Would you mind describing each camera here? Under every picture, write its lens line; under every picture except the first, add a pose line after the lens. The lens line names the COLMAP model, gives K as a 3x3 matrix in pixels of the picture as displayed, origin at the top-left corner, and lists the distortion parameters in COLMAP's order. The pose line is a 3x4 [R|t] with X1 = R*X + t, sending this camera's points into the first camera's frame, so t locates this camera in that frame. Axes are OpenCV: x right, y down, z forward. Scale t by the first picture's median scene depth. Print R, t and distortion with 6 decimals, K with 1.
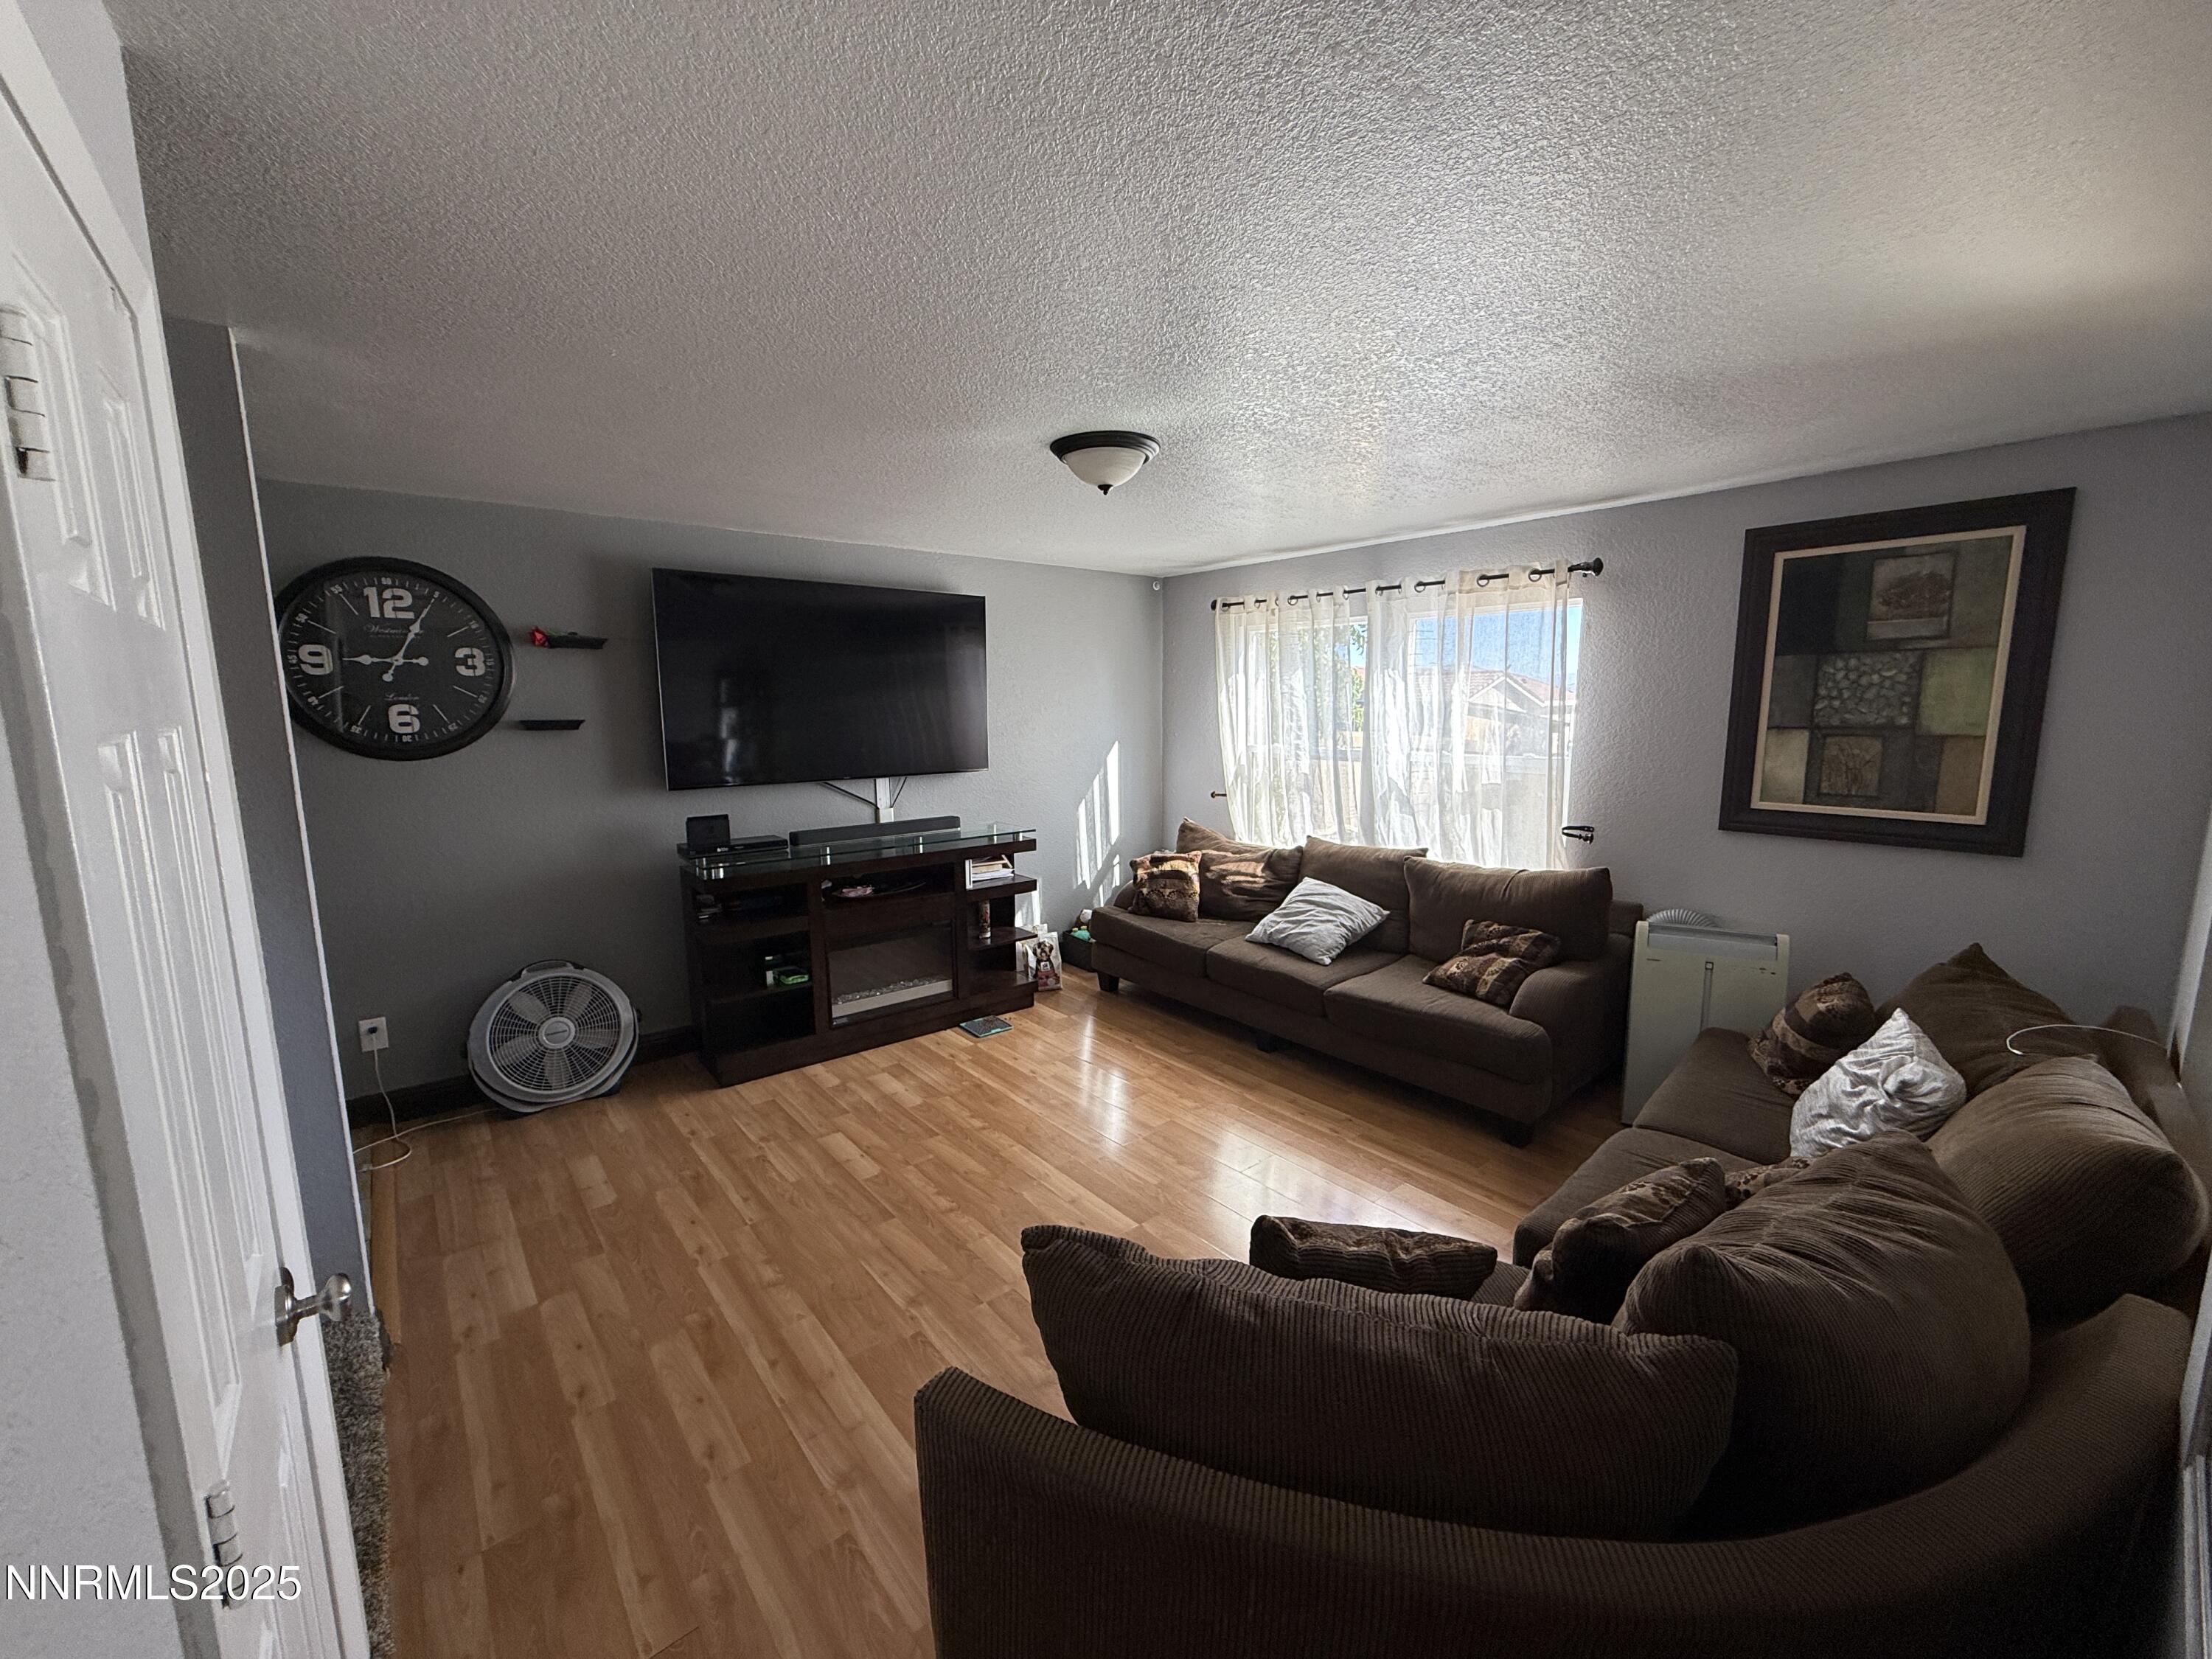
lens RADIAL K [[874.9, 0, 1109.2], [0, 874.9, 825.6], [0, 0, 1]] dist [-0.003638, -0.000918]
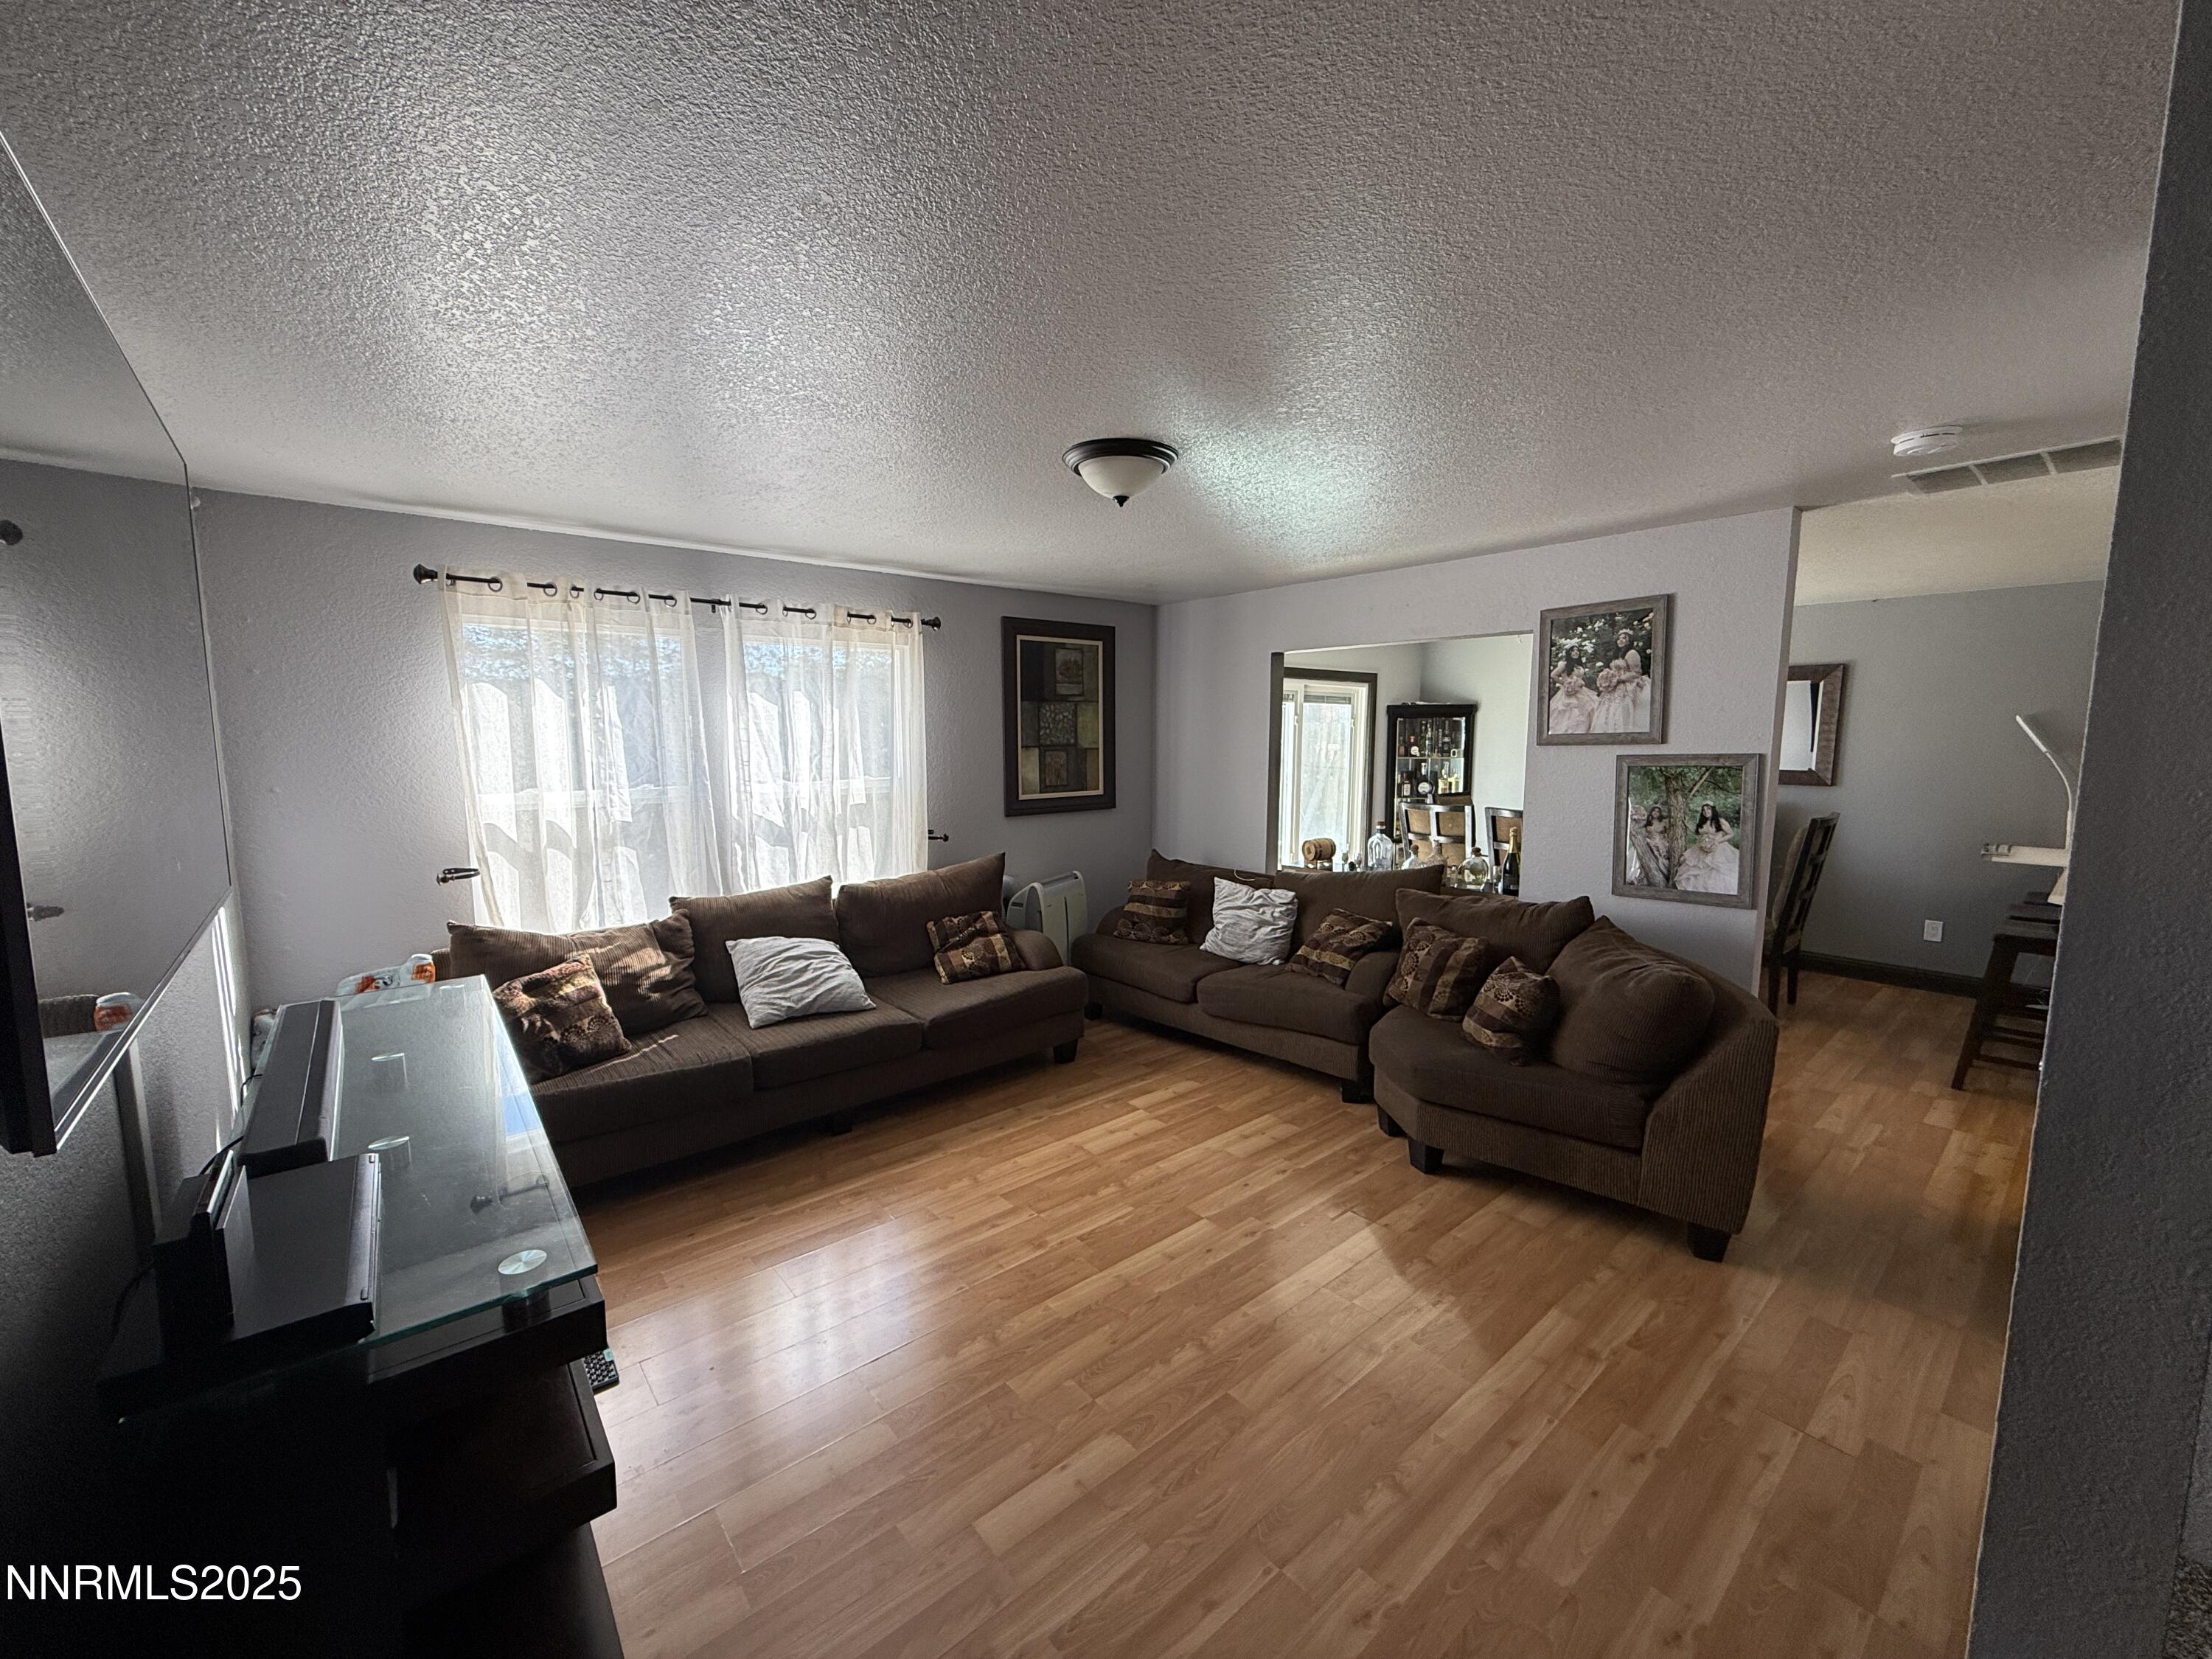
lens RADIAL K [[874.9, 0, 1092.3], [0, 874.9, 828.4], [0, 0, 1]] dist [-0.003638, -0.000918]
pose [[0.005761, -0.104192, 0.994541, -0.838392], [0.144283, 0.984237, 0.102276, -0.116403], [-0.989520, 0.142906, 0.020703, 0.906861]]
